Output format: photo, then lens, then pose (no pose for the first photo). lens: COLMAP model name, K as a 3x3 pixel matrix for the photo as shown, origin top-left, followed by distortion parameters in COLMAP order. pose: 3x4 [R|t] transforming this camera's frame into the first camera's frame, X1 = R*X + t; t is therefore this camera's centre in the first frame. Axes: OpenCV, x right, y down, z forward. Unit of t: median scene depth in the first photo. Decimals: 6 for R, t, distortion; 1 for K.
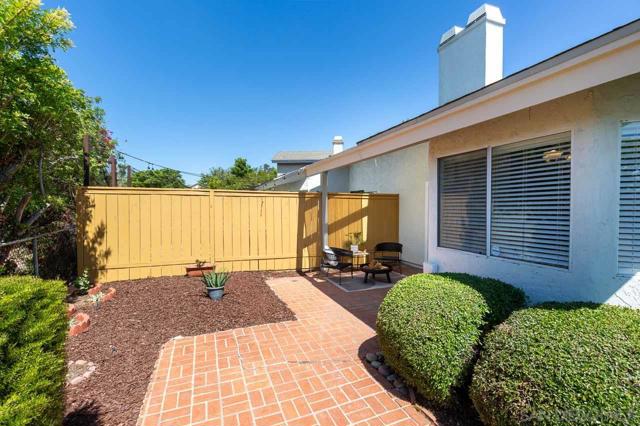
lens RADIAL K [[286.2, 0, 313.8], [0, 286.2, 210.1], [0, 0, 1]] dist [-0.000538, 0.000107]
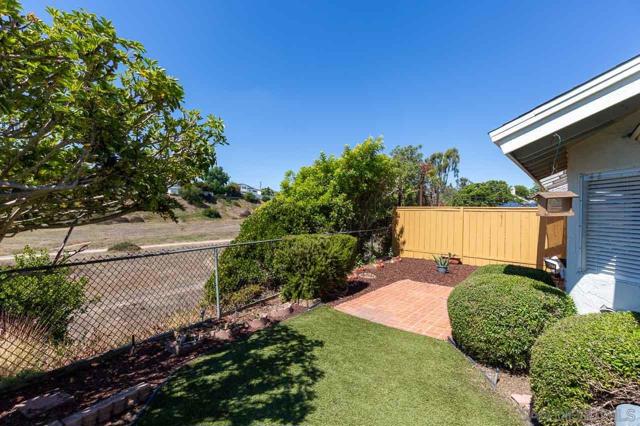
lens RADIAL K [[286.2, 0, 319.0], [0, 286.2, 216.0], [0, 0, 1]] dist [-0.000538, 0.000107]
pose [[0.466975, 0.016400, -0.884118, 0.589062], [-0.020953, 0.999752, 0.007477, -0.020969], [0.884022, 0.015033, 0.467203, -0.326417]]
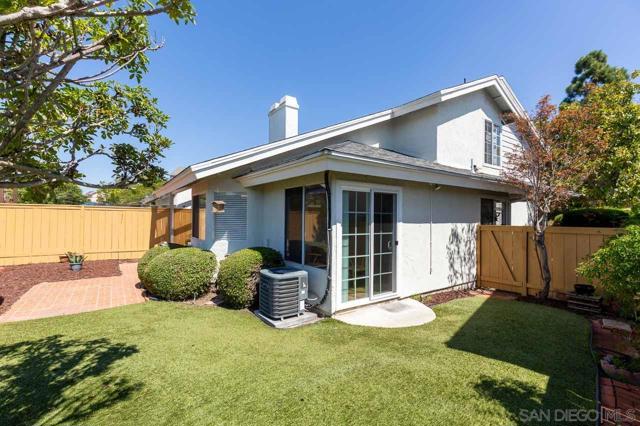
lens RADIAL K [[286.2, 0, 318.3], [0, 286.2, 211.2], [0, 0, 1]] dist [-0.000538, 0.000107]
pose [[0.967200, 0.015130, 0.253565, 0.454789], [-0.007254, 0.999463, -0.031967, -0.003008], [-0.253912, 0.029079, 0.966790, -0.762767]]
